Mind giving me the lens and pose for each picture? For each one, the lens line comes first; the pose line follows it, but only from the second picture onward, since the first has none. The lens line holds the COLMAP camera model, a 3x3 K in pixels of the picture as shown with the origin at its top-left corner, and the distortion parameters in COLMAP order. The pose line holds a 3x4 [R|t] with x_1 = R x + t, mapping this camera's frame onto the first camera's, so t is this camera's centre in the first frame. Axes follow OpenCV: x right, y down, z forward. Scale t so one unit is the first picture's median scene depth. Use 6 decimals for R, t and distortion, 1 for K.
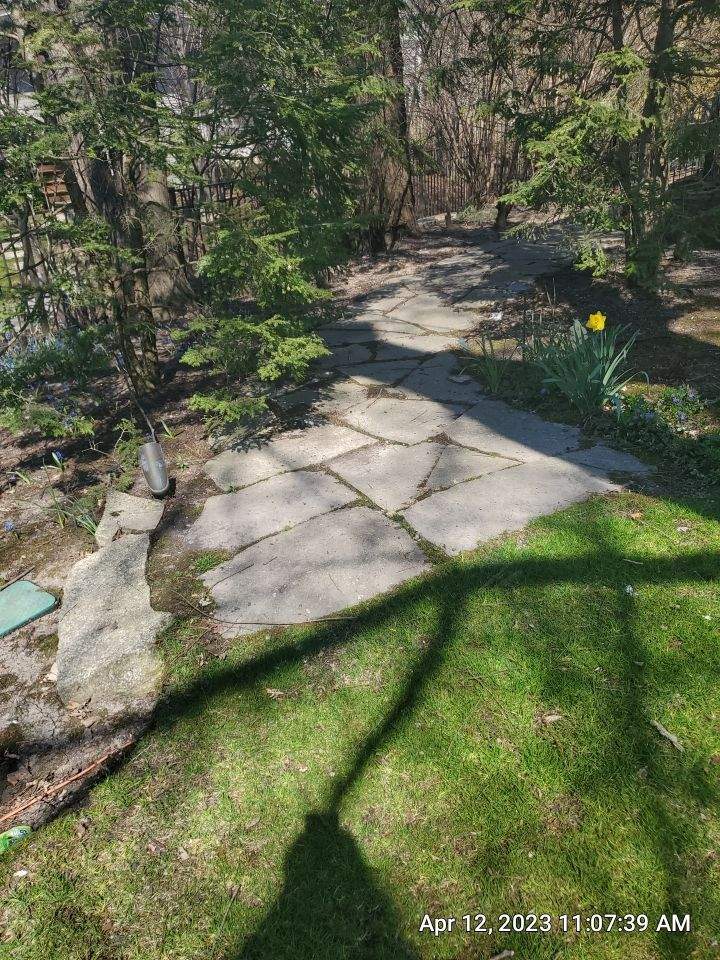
lens RADIAL K [[743.8, 0, 358.3], [0, 743.8, 479.6], [0, 0, 1]] dist [0.041276, -0.048063]
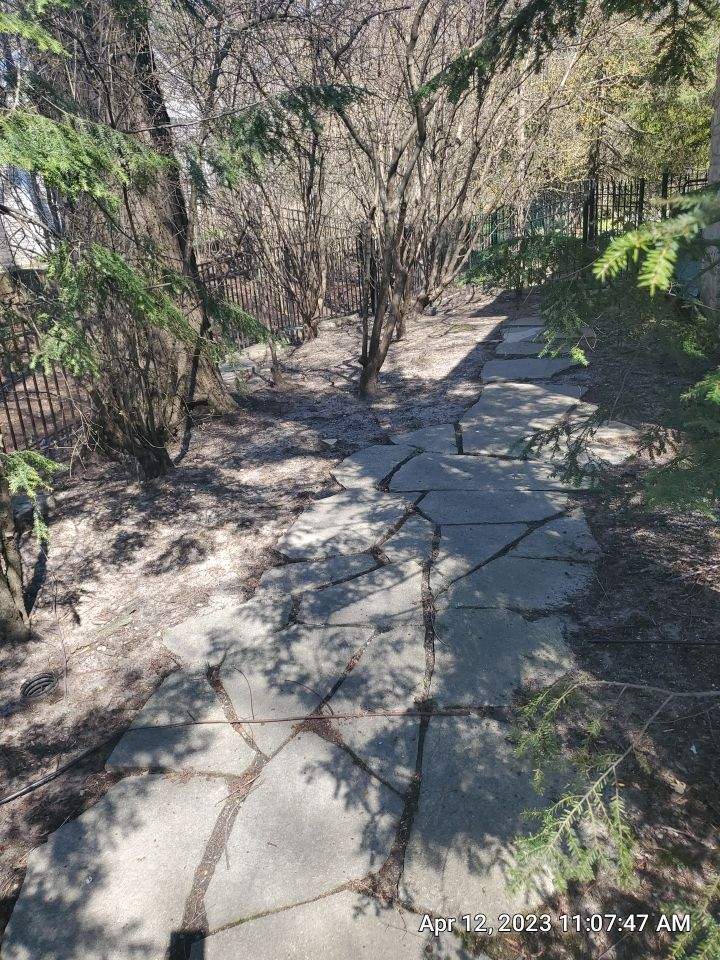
lens RADIAL K [[743.8, 0, 361.3], [0, 743.8, 480.7], [0, 0, 1]] dist [0.041276, -0.048063]
pose [[0.966233, -0.103944, 0.235772, 0.046278], [0.125611, 0.988947, -0.078779, -0.278631], [-0.224978, 0.105734, 0.968610, 0.548320]]
